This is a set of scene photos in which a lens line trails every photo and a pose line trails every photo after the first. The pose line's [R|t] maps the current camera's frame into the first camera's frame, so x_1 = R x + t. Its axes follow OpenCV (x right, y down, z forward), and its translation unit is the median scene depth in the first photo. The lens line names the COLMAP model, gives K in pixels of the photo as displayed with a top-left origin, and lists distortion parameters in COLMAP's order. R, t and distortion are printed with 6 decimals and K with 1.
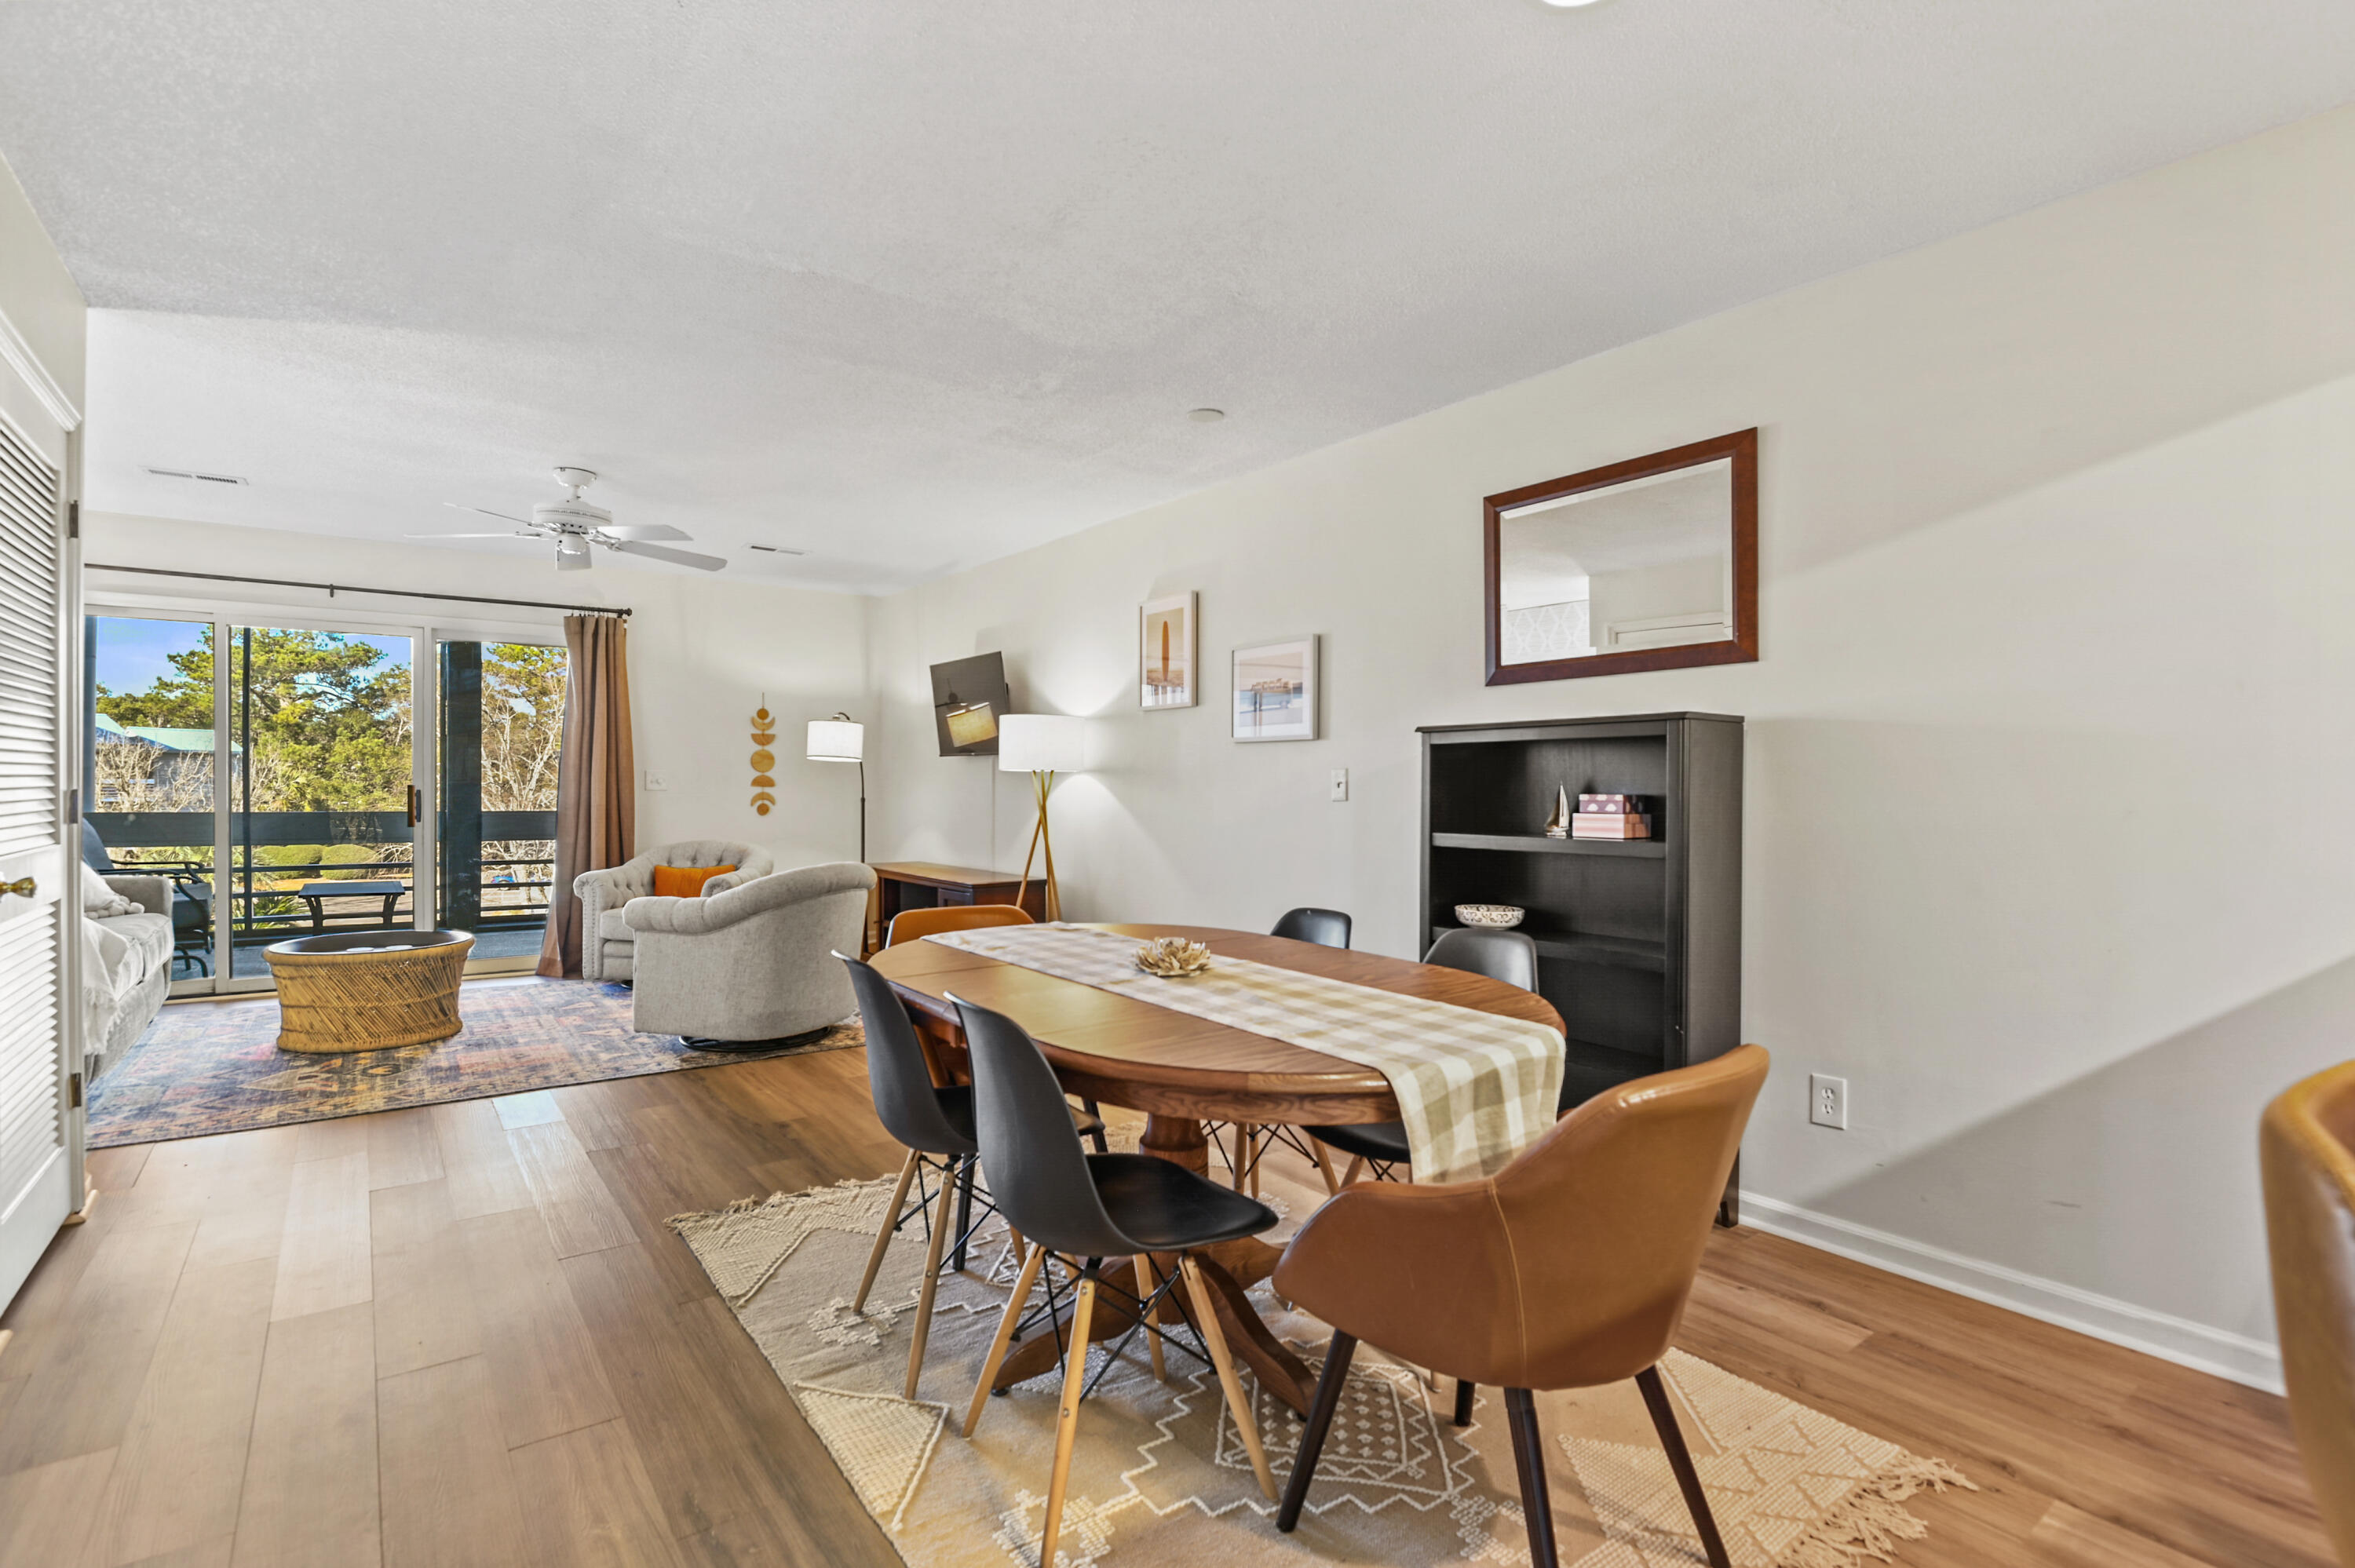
lens RADIAL K [[1100.3, 0, 1189.2], [0, 1100.3, 800.9], [0, 0, 1]] dist [-0.018082, -0.000720]
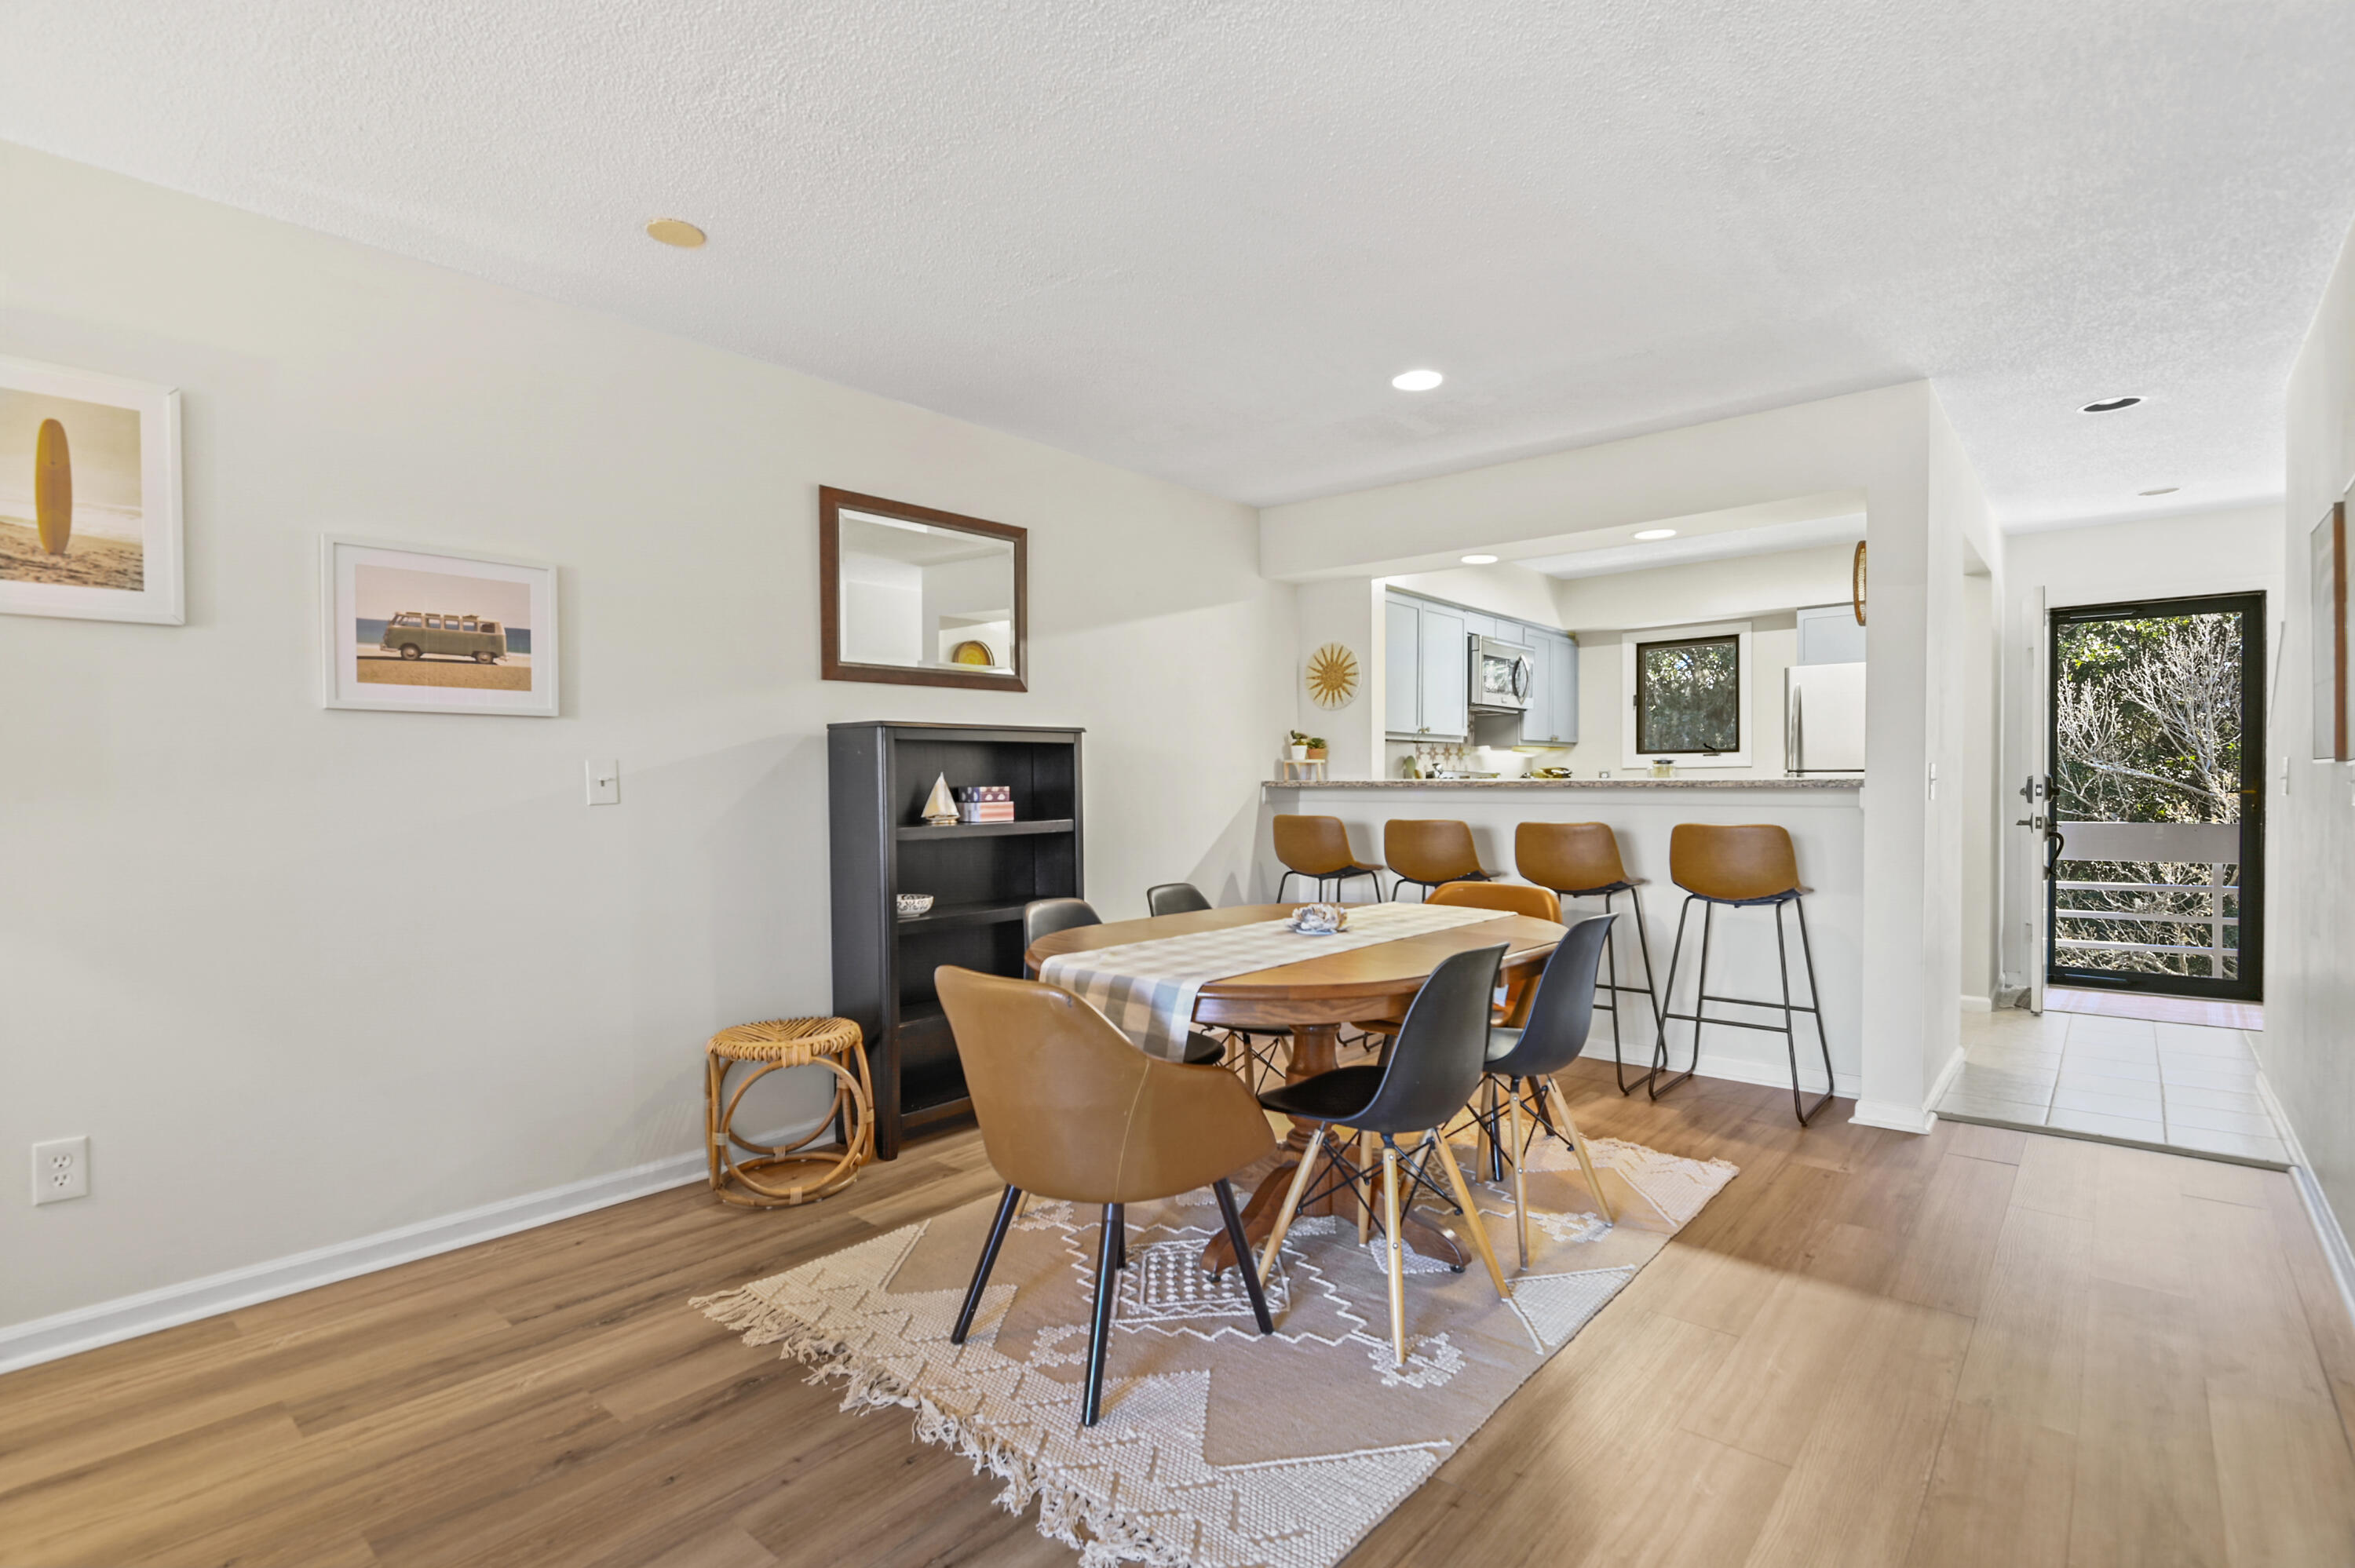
lens RADIAL K [[1114.7, 0, 1158.0], [0, 1114.7, 801.3], [0, 0, 1]] dist [-0.004990, -0.010190]
pose [[-0.199422, -0.021158, 0.979685, -0.458063], [0.022468, 0.999405, 0.026157, -0.009158], [-0.979656, 0.027227, -0.198828, 0.544557]]
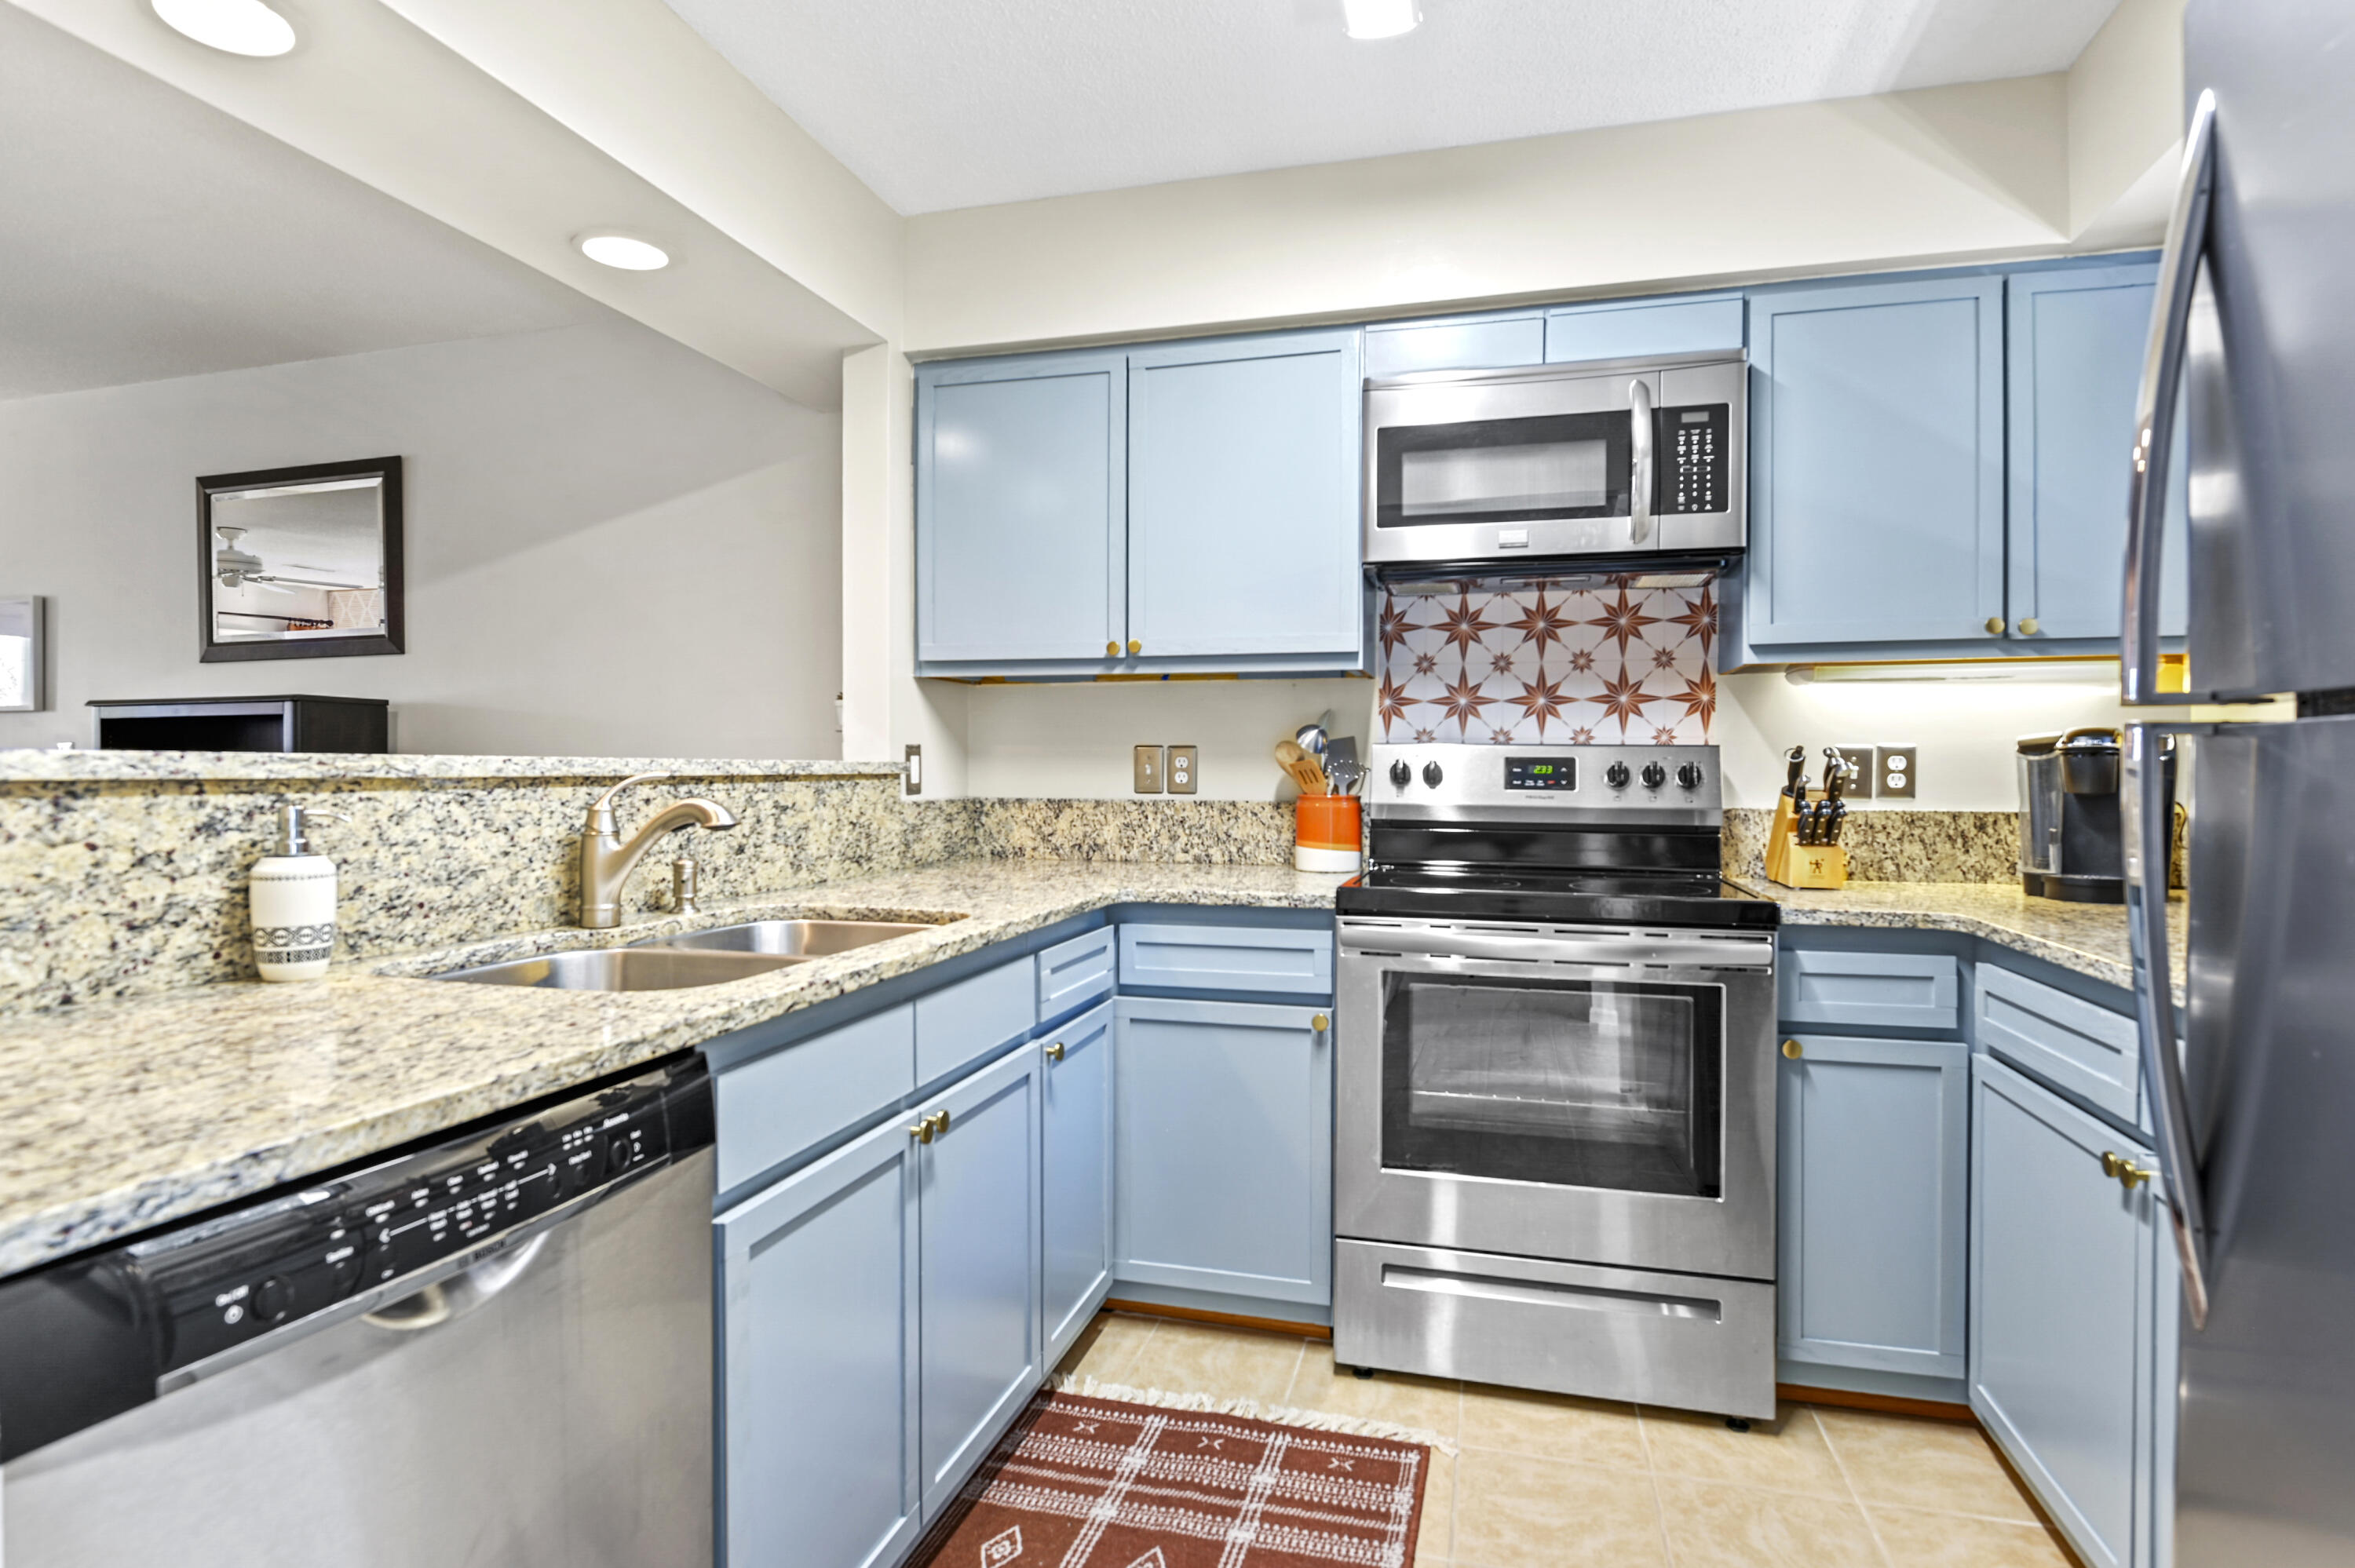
lens RADIAL K [[1188.2, 0, 1177.5], [0, 1188.2, 784.0], [0, 0, 1]] dist [-0.012940, -0.000665]
pose [[0.801465, -0.009890, 0.597960, 0.205135], [0.008820, 0.999950, 0.004716, 0.007056], [-0.597977, 0.001494, 0.801512, -0.252081]]
